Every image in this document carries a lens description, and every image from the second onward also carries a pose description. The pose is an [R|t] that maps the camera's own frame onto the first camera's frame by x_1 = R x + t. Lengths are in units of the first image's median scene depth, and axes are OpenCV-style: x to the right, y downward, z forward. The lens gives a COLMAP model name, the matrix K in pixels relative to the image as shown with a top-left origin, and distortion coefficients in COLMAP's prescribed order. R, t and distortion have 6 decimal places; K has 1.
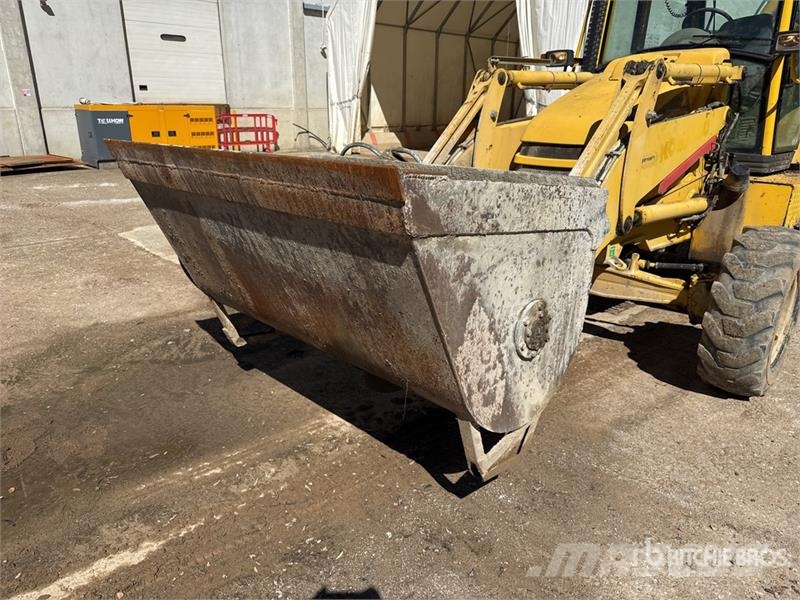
lens RADIAL K [[571.9, 0, 399.5], [0, 571.9, 310.6], [0, 0, 1]] dist [-0.003950, -0.004259]
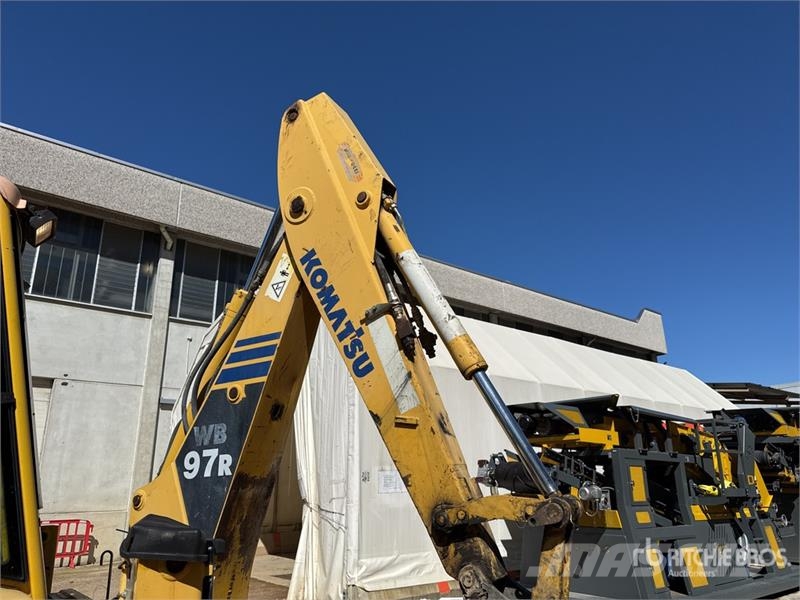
lens RADIAL K [[566.5, 0, 401.0], [0, 566.5, 298.9], [0, 0, 1]] dist [0.039189, -0.050443]
pose [[0.995778, -0.052474, -0.075313, 0.399166], [-0.005207, 0.786868, -0.617100, -0.107289], [0.091643, 0.614887, 0.783273, 0.242055]]
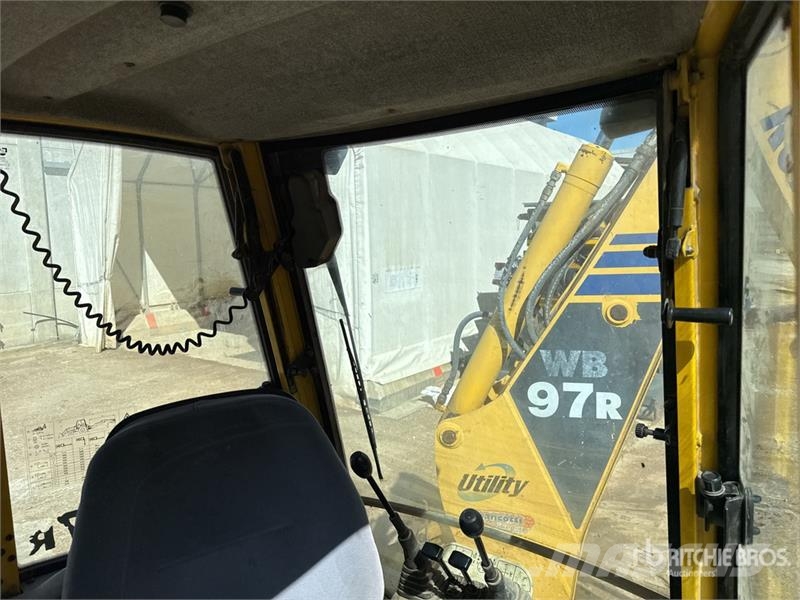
lens RADIAL K [[553.7, 0, 394.5], [0, 553.7, 298.3], [0, 0, 1]] dist [0.109292, -0.151799]
pose [[0.986700, -0.041170, 0.157253, 0.226278], [0.075765, 0.972367, -0.220821, -0.191283], [-0.143816, 0.229799, 0.962554, 0.292864]]
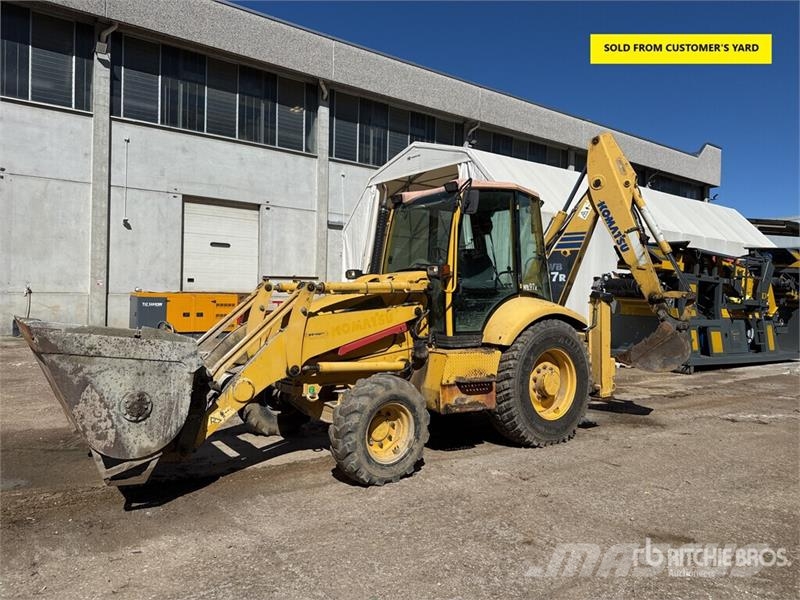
lens RADIAL K [[566.5, 0, 401.0], [0, 566.5, 298.9], [0, 0, 1]] dist [0.039189, -0.050443]
pose [[0.990022, 0.019918, -0.139495, 0.224335], [-0.064886, 0.943199, -0.325832, 0.042414], [0.125081, 0.331632, 0.935080, -0.145697]]
